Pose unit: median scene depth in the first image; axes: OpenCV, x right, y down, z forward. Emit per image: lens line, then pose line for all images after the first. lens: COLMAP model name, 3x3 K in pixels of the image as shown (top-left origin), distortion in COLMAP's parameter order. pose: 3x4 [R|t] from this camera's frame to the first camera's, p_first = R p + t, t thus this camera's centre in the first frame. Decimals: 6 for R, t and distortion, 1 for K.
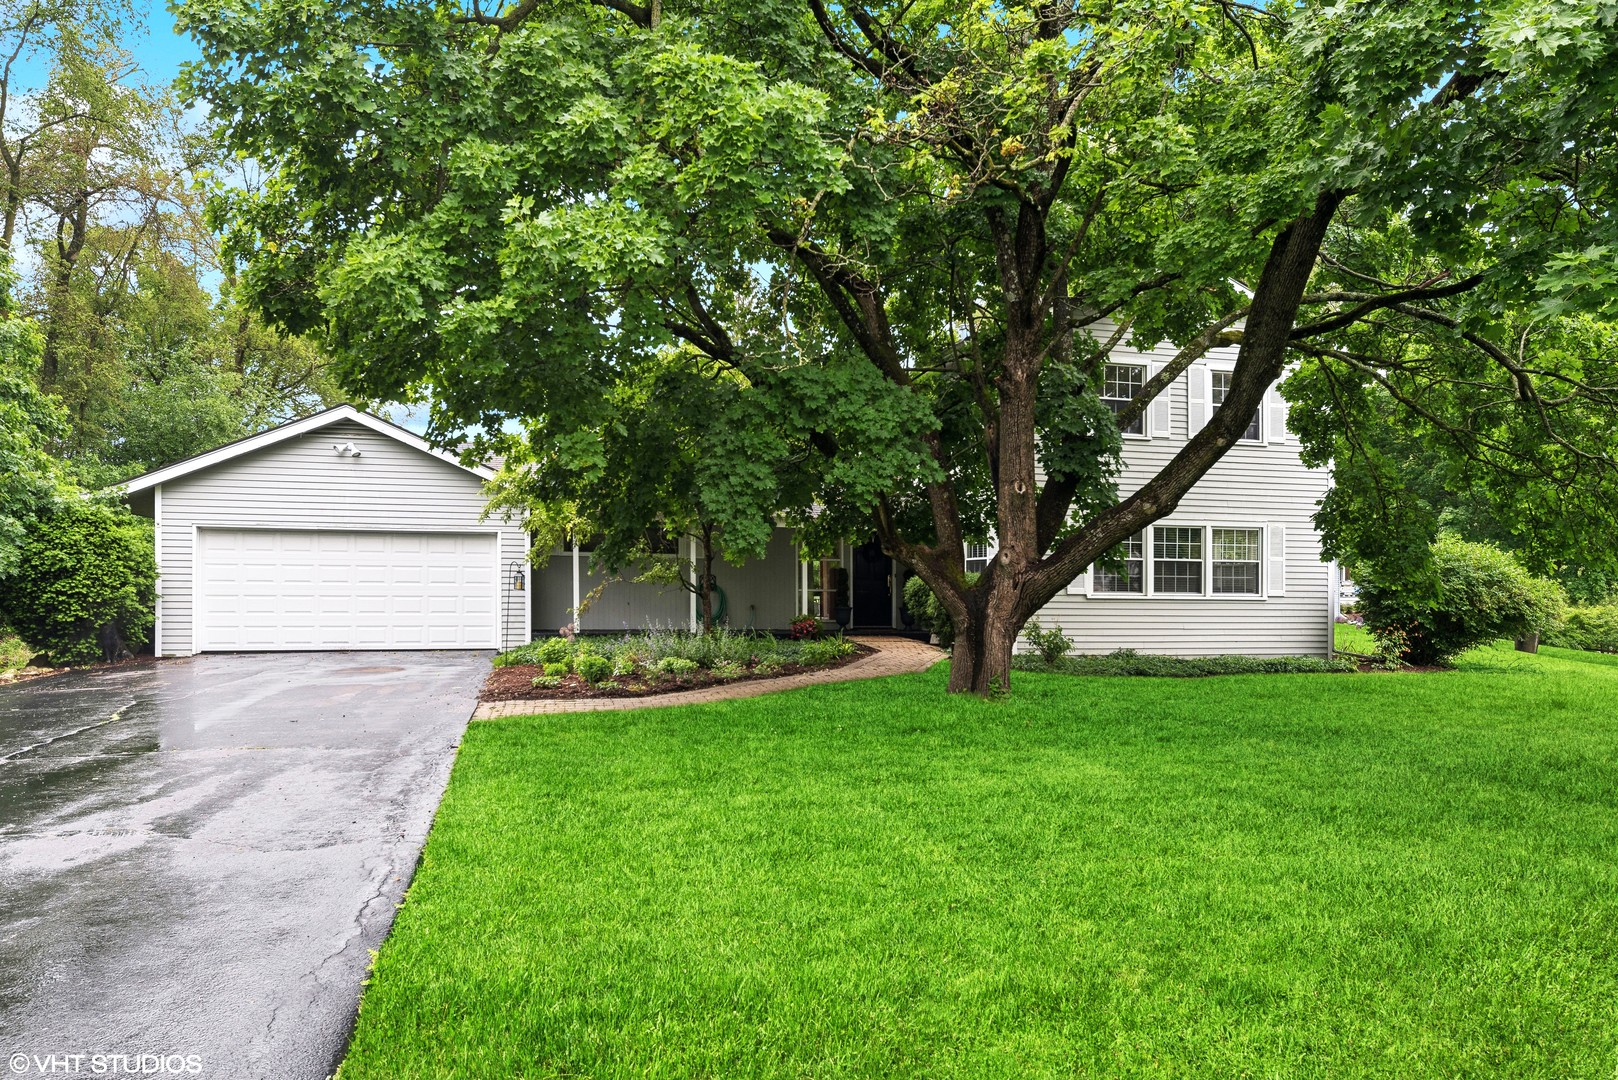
lens RADIAL K [[1120.1, 0, 809.0], [0, 1120.1, 540.0], [0, 0, 1]] dist [-0.004657, -0.001497]
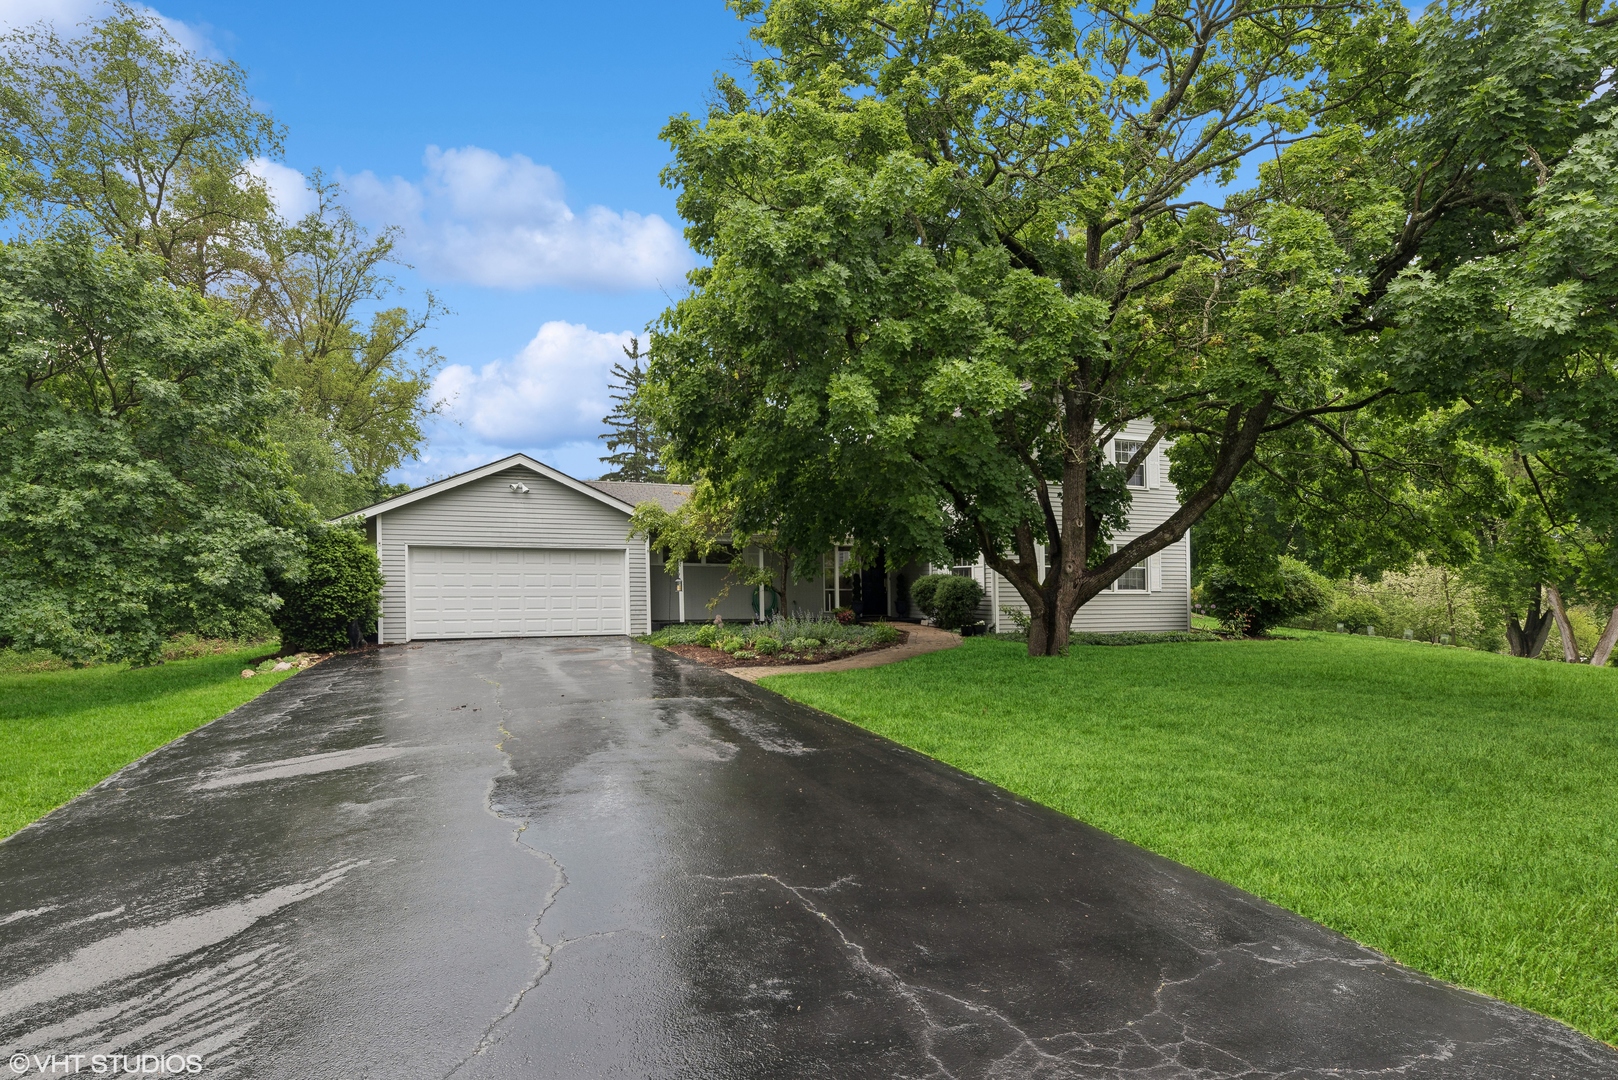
lens RADIAL K [[875.1, 0, 809.0], [0, 875.1, 540.0], [0, 0, 1]] dist [-0.000080, -0.000240]
pose [[0.990141, 0.000340, 0.140074, -0.226237], [0.001148, 0.999944, -0.010544, -0.007086], [-0.140069, 0.010600, 0.990085, -0.095936]]
